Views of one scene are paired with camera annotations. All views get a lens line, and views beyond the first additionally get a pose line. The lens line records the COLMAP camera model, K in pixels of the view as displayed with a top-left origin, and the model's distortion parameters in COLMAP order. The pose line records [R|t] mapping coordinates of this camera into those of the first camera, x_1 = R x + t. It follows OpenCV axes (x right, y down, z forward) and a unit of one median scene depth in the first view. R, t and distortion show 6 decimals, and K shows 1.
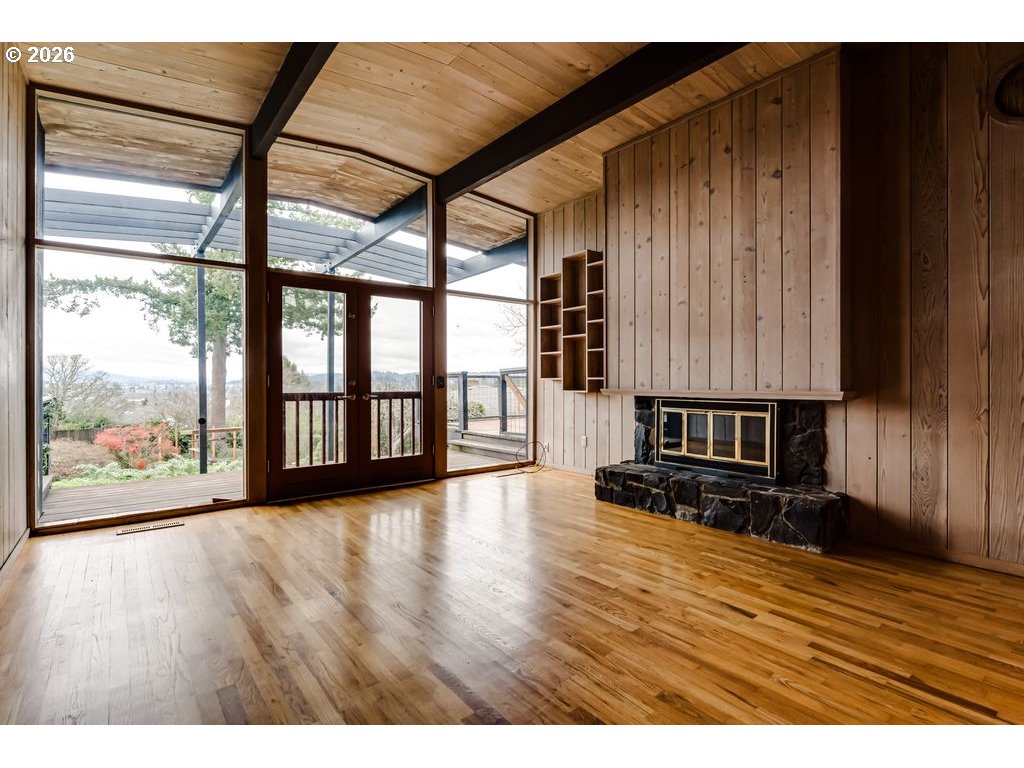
lens RADIAL K [[499.9, 0, 506.9], [0, 499.9, 381.5], [0, 0, 1]] dist [0.000175, 0.000006]
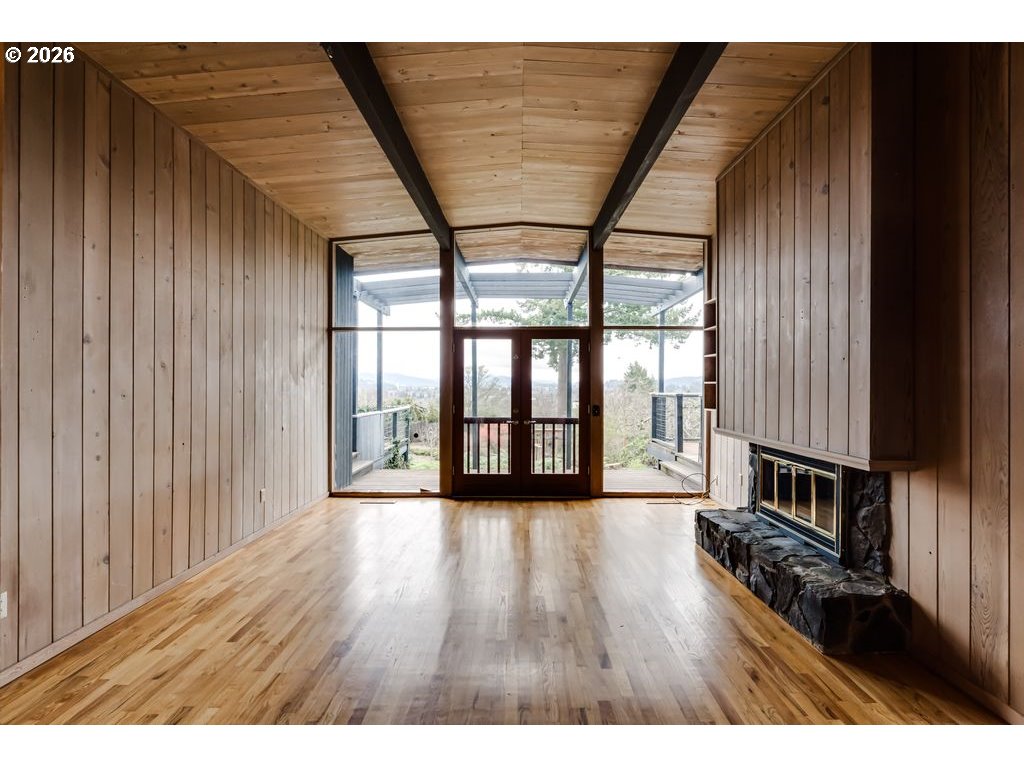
lens RADIAL K [[497.0, 0, 512.0], [0, 497.0, 384.0], [0, 0, 1]] dist [0.000168, 0.000106]
pose [[0.782482, 0.001758, -0.622670, 0.578457], [-0.002875, 0.999996, -0.000789, -0.079143], [0.622666, 0.002408, 0.782484, 0.026226]]
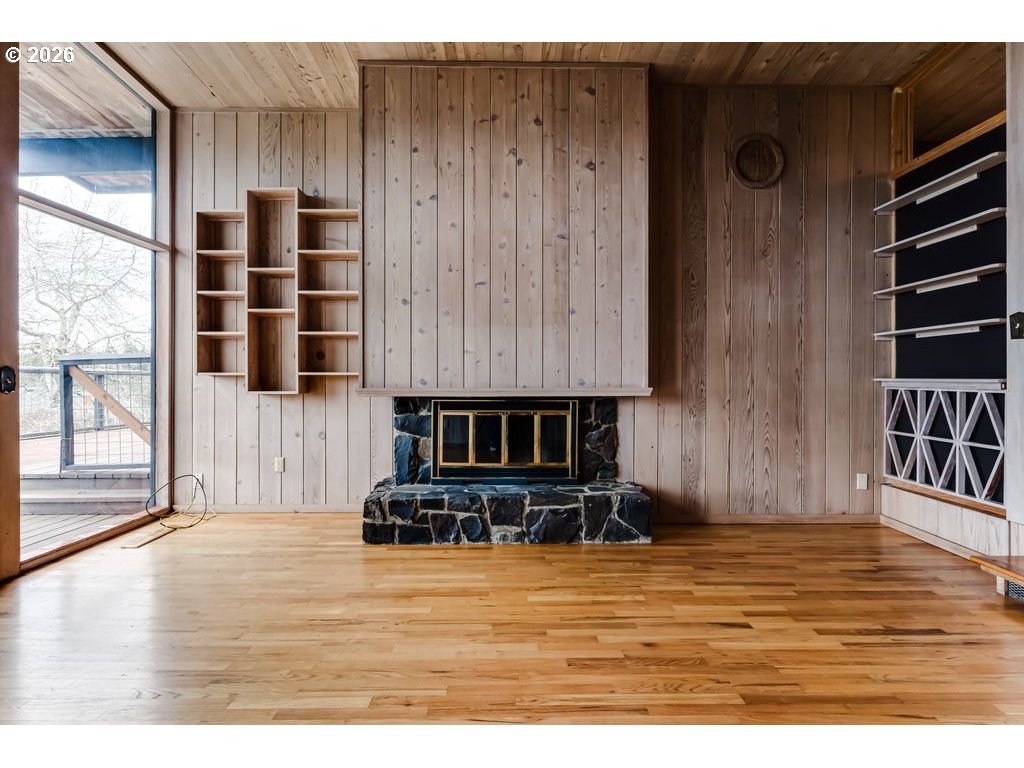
lens RADIAL K [[534.9, 0, 508.5], [0, 534.9, 380.5], [0, 0, 1]] dist [-0.003340, -0.000407]
pose [[0.611883, -0.000556, 0.790948, -0.342761], [-0.001579, 0.999997, 0.001924, 0.002416], [-0.790947, -0.002426, 0.611880, 0.434635]]
